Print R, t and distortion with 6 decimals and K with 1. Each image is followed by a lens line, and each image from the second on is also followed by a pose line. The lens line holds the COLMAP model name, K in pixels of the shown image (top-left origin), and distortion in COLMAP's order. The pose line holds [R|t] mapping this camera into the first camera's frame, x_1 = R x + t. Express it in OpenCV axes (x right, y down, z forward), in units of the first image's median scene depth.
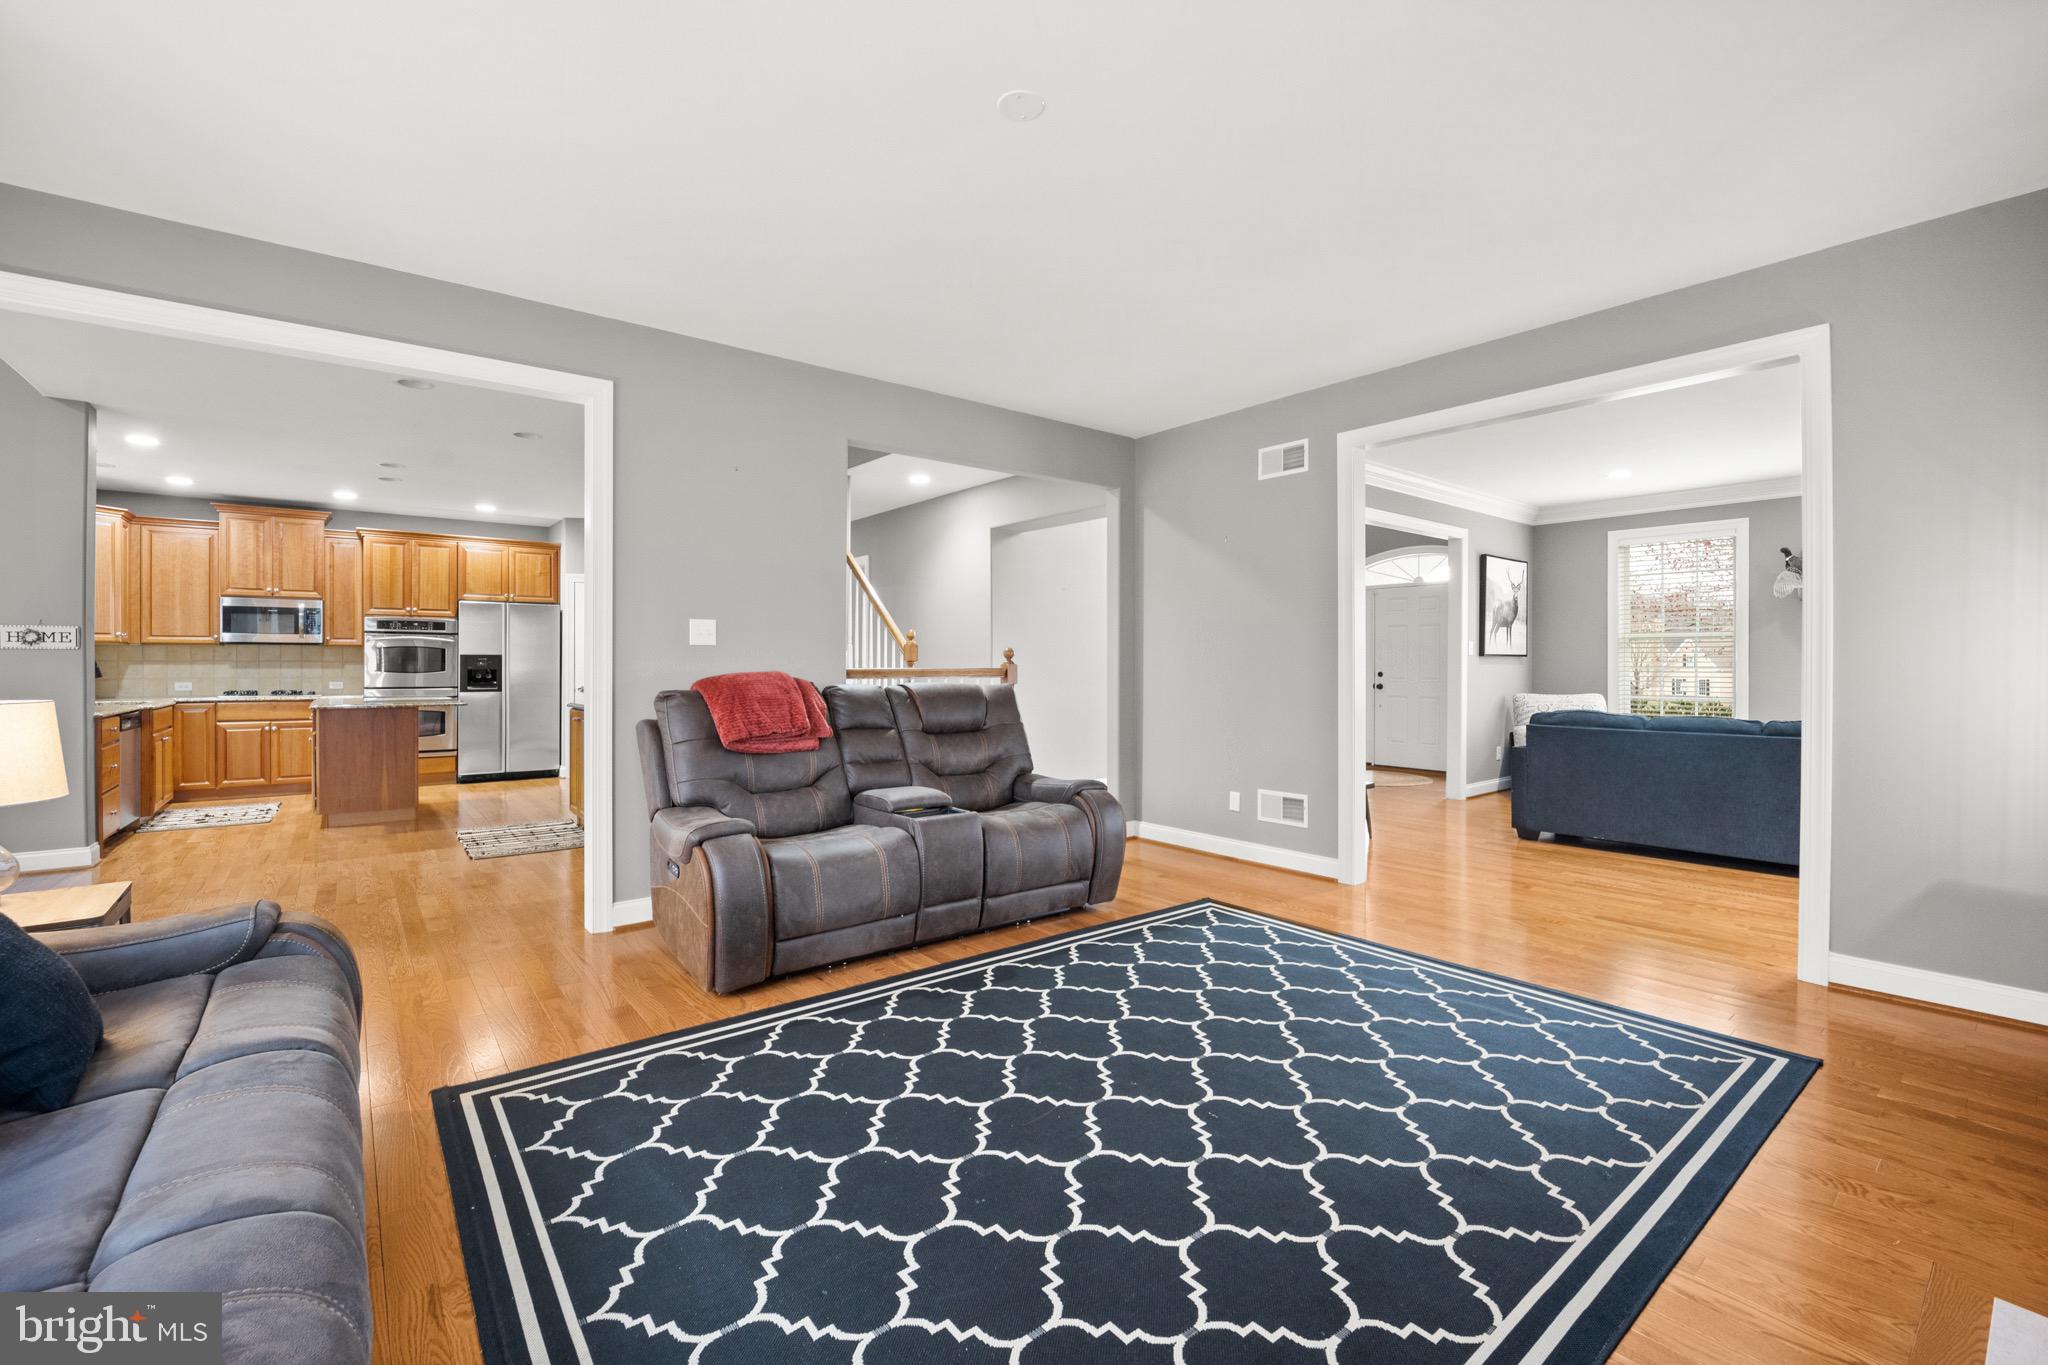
lens RADIAL K [[855.7, 0, 991.0], [0, 855.7, 659.8], [0, 0, 1]] dist [-0.014861, -0.000142]
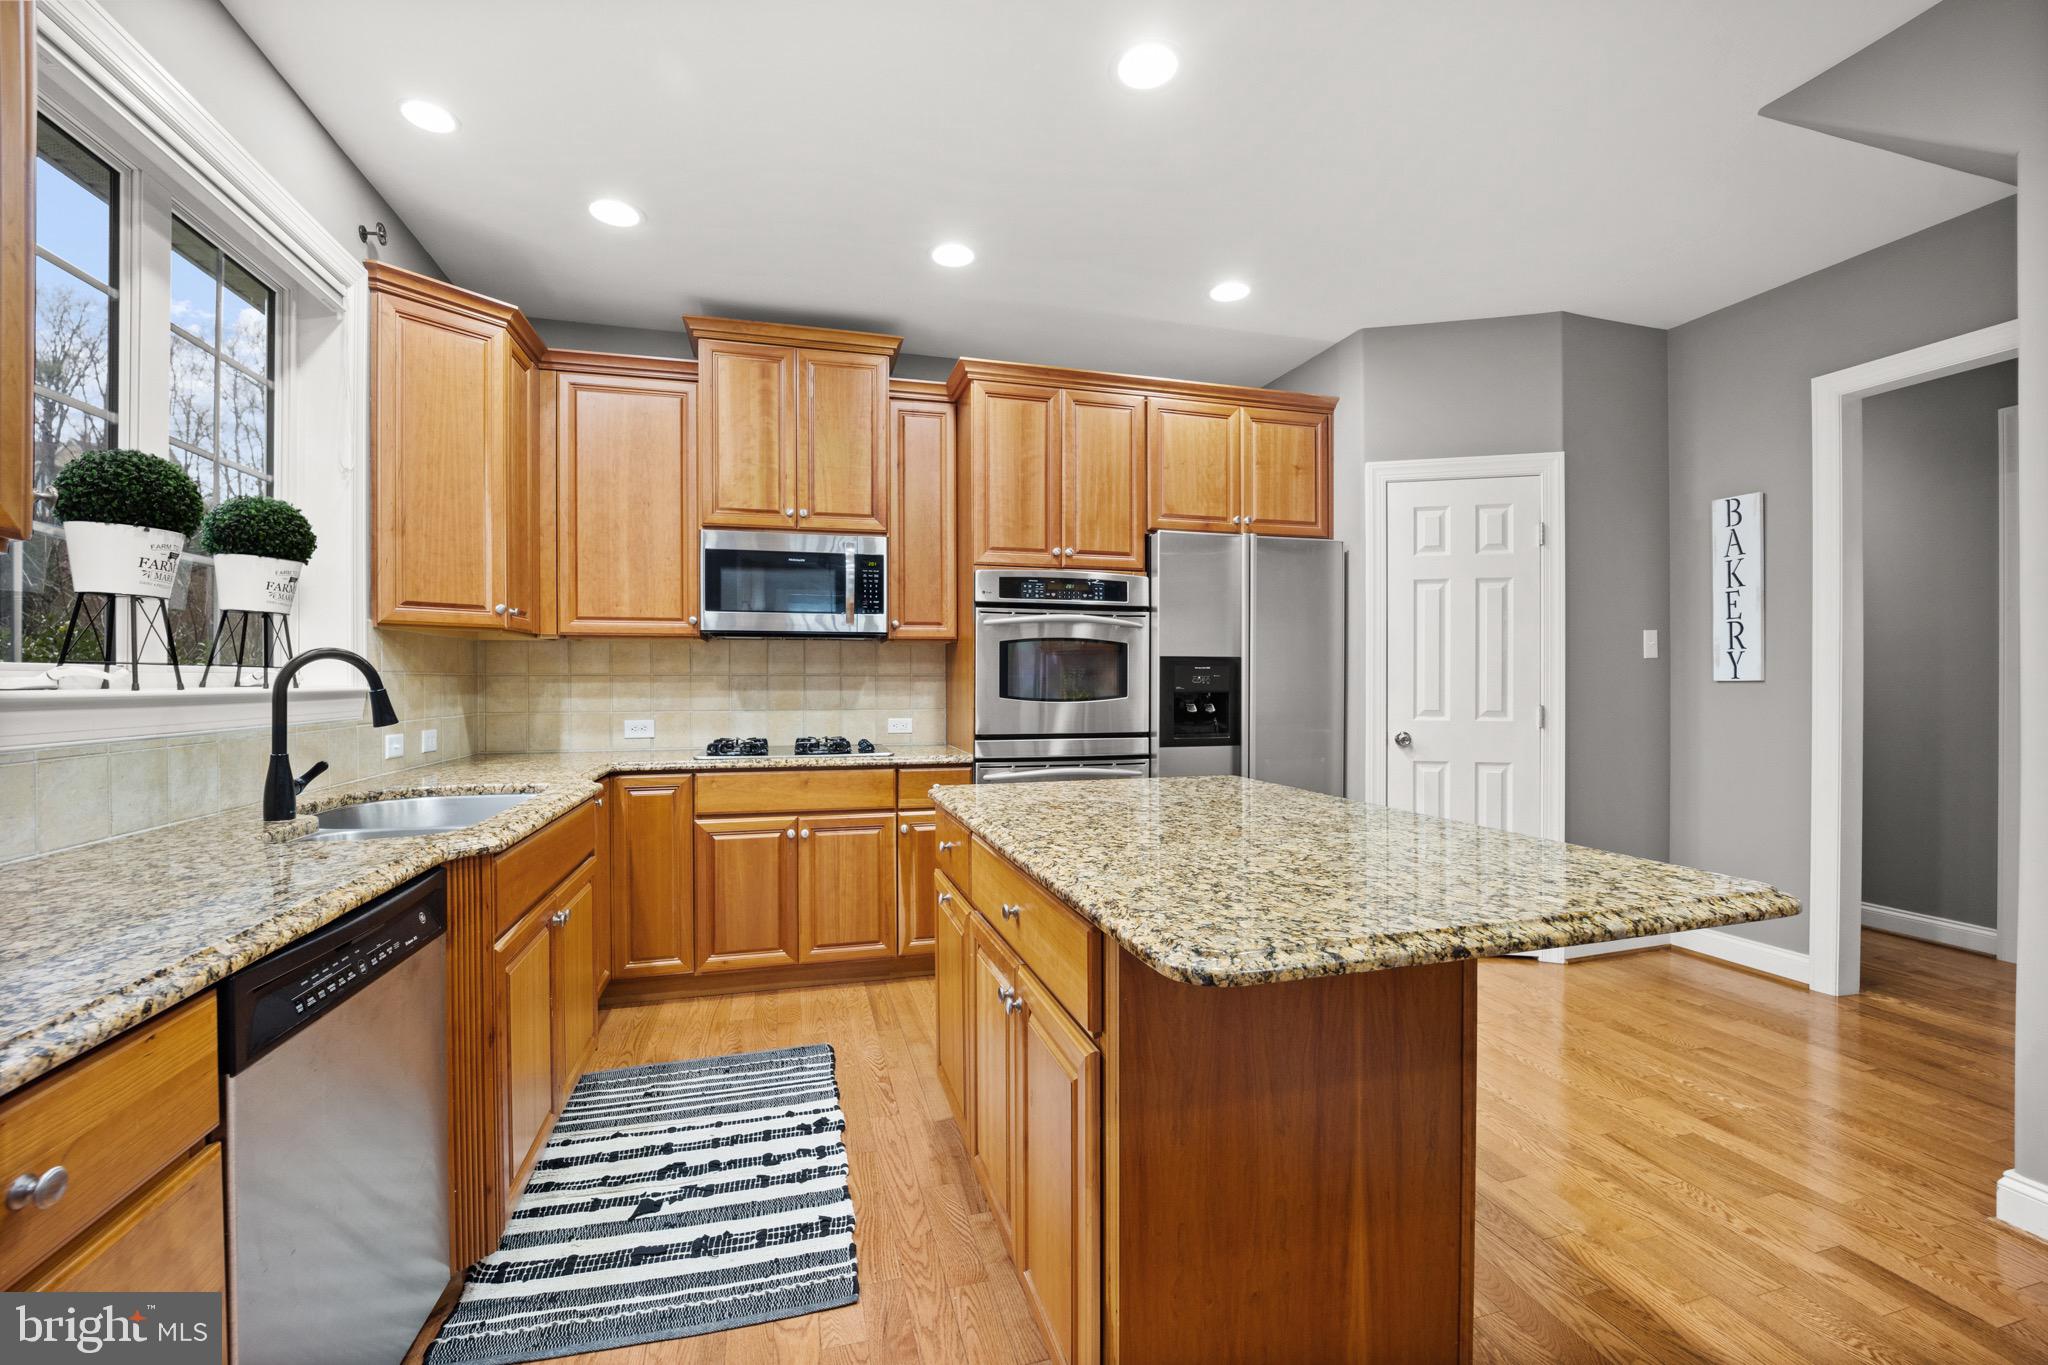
lens RADIAL K [[838.7, 0, 1011.9], [0, 838.7, 680.8], [0, 0, 1]] dist [-0.006494, -0.000146]
pose [[0.925661, -0.000574, -0.378354, -0.585141], [0.002874, 0.999981, 0.005515, 0.002711], [0.378344, -0.006193, 0.925644, 0.644015]]
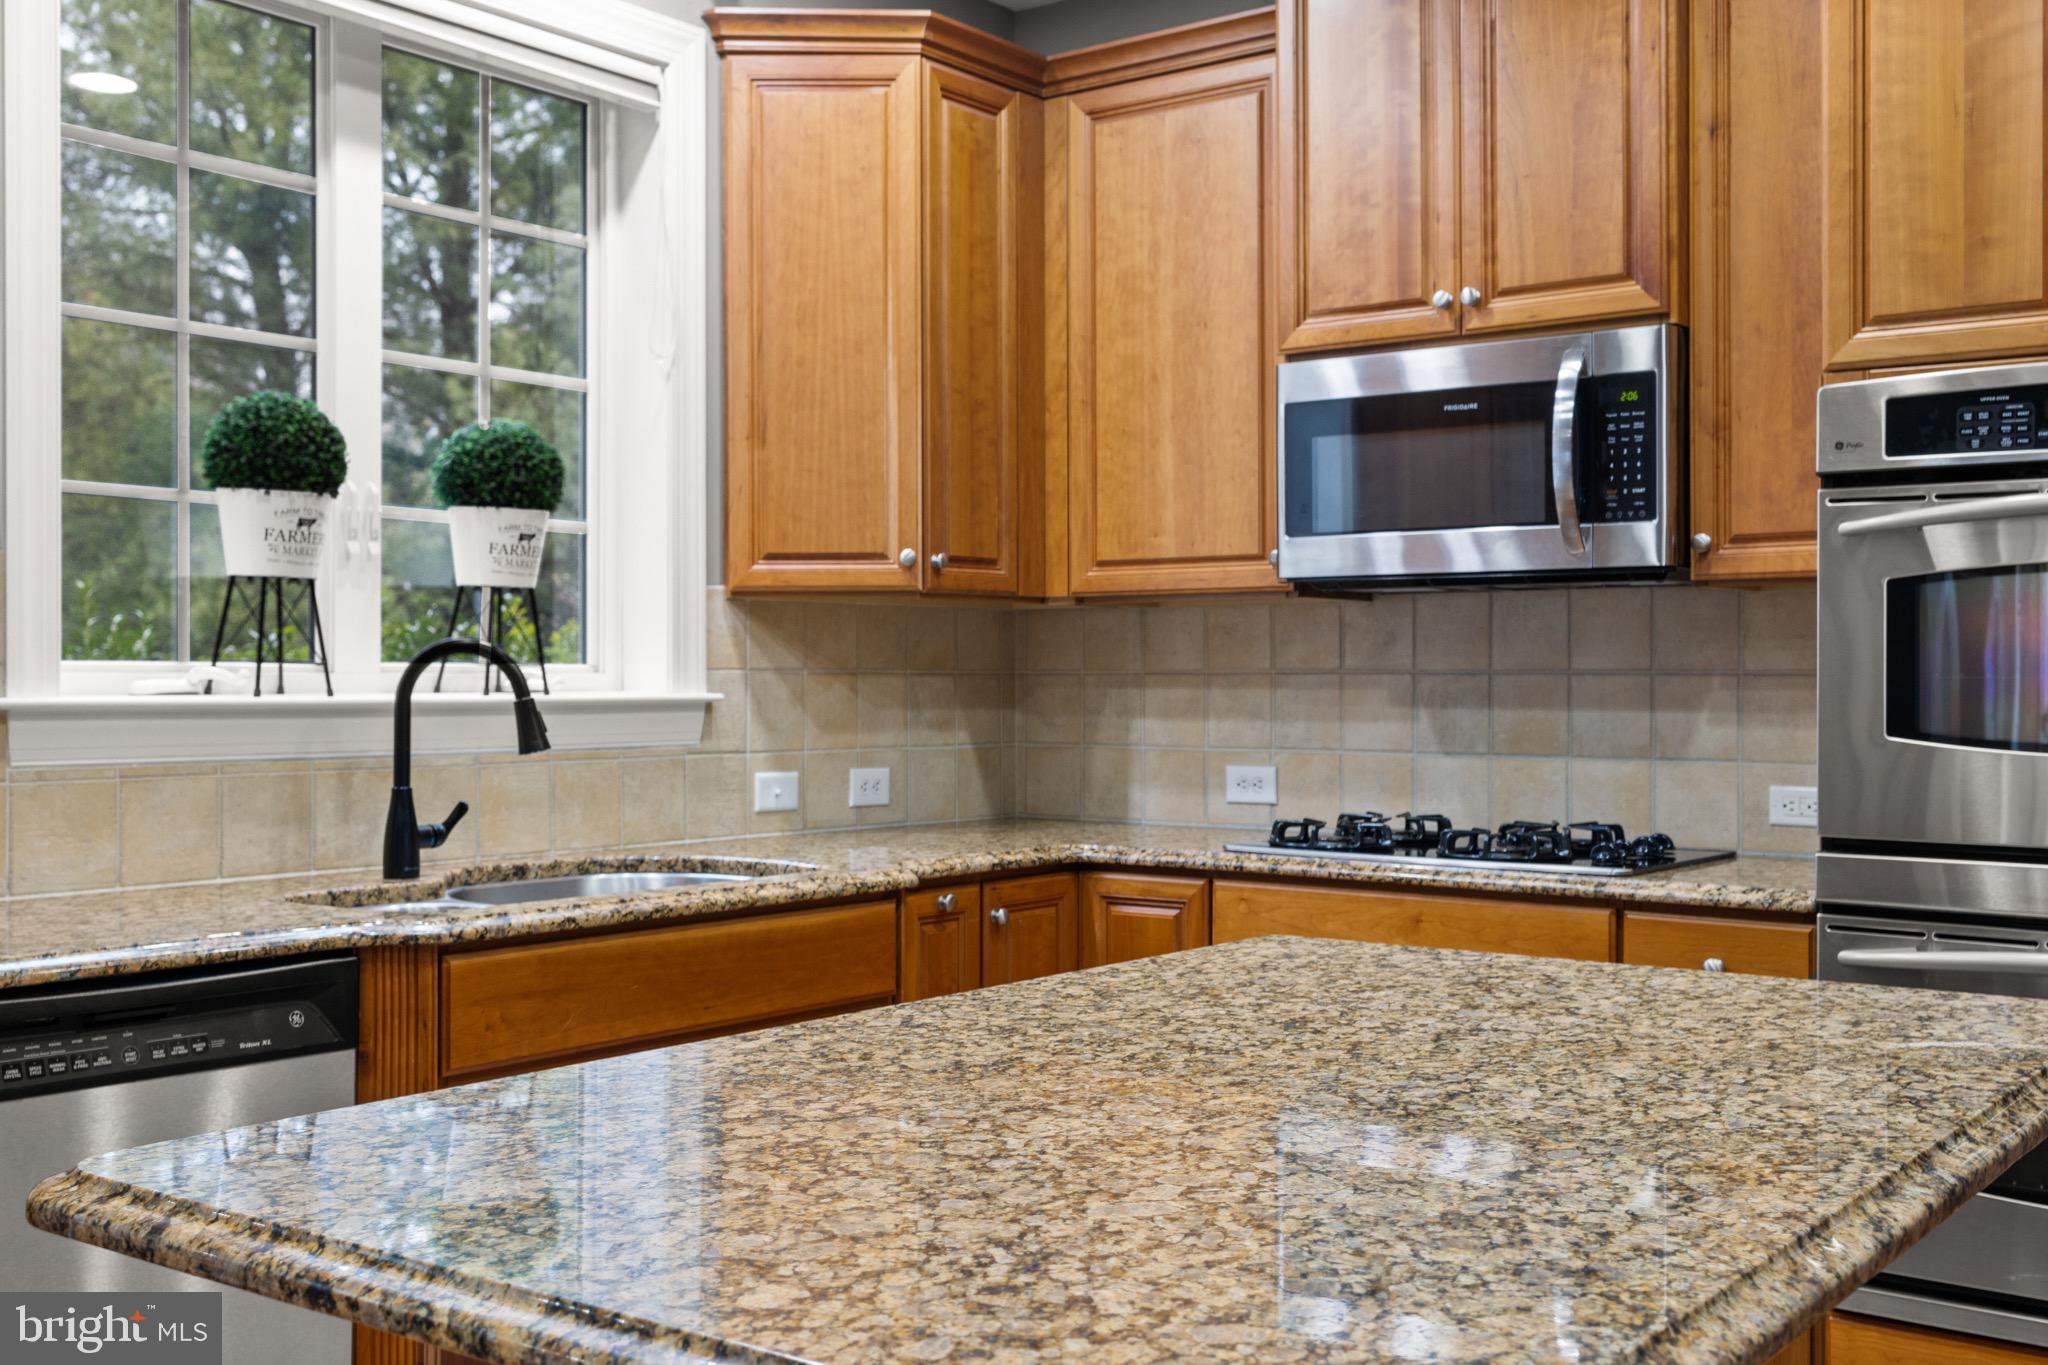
lens RADIAL K [[2134.2, 0, 1049.6], [0, 2134.2, 664.6], [0, 0, 1]] dist [0.047445, 0.000000]
pose [[0.278207, -0.006406, -0.960500, -0.415287], [0.003559, 0.999978, -0.005639, 0.002195], [0.960515, -0.001850, 0.278224, 0.786081]]
